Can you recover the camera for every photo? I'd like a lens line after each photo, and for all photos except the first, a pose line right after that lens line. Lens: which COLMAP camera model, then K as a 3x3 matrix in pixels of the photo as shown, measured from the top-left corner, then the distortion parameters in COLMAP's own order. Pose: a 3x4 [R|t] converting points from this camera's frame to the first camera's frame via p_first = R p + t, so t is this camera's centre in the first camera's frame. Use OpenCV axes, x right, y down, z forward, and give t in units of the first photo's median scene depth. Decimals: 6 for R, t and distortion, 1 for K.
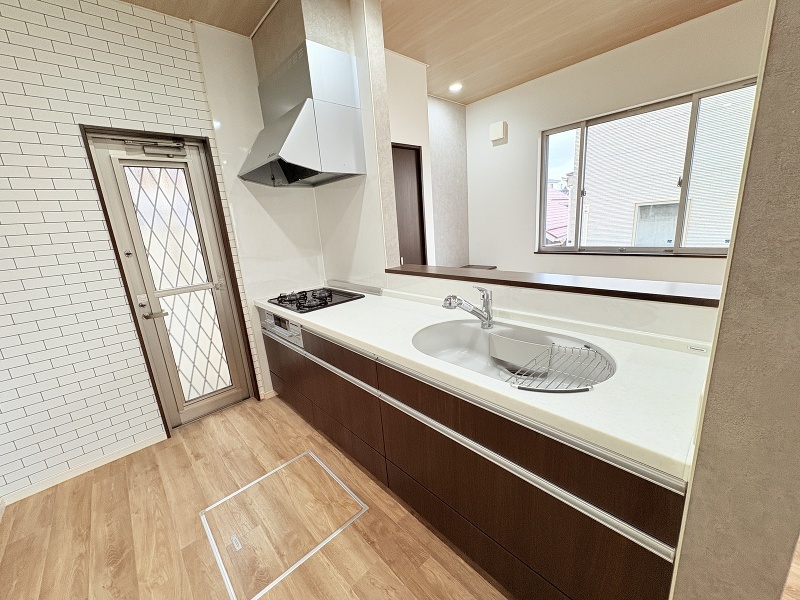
lens RADIAL K [[318.1, 0, 399.2], [0, 318.1, 298.1], [0, 0, 1]] dist [0.000662, 0.000569]
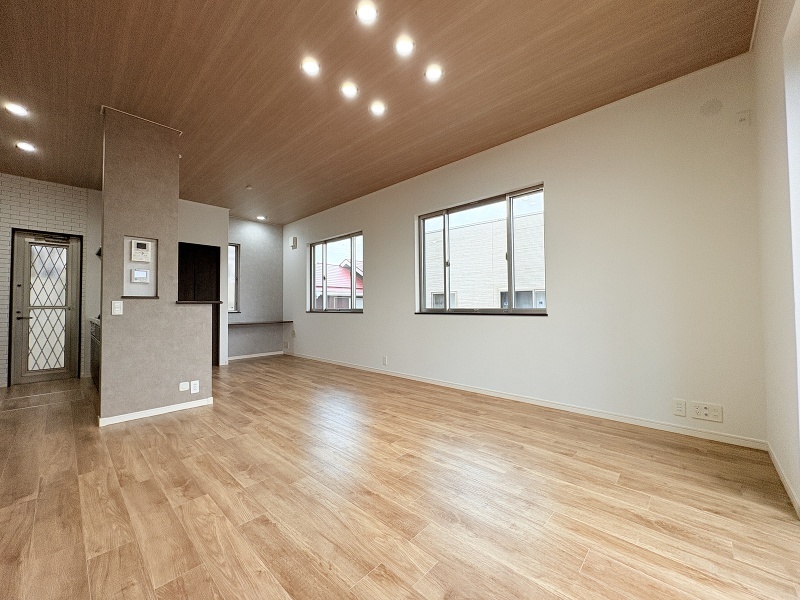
lens RADIAL K [[318.1, 0, 399.2], [0, 318.1, 298.1], [0, 0, 1]] dist [0.000662, 0.000569]
pose [[0.997441, 0.058805, 0.040666, 1.311719], [-0.044997, 0.958327, -0.282106, 0.357785], [-0.055561, 0.279554, 0.958521, -0.933949]]
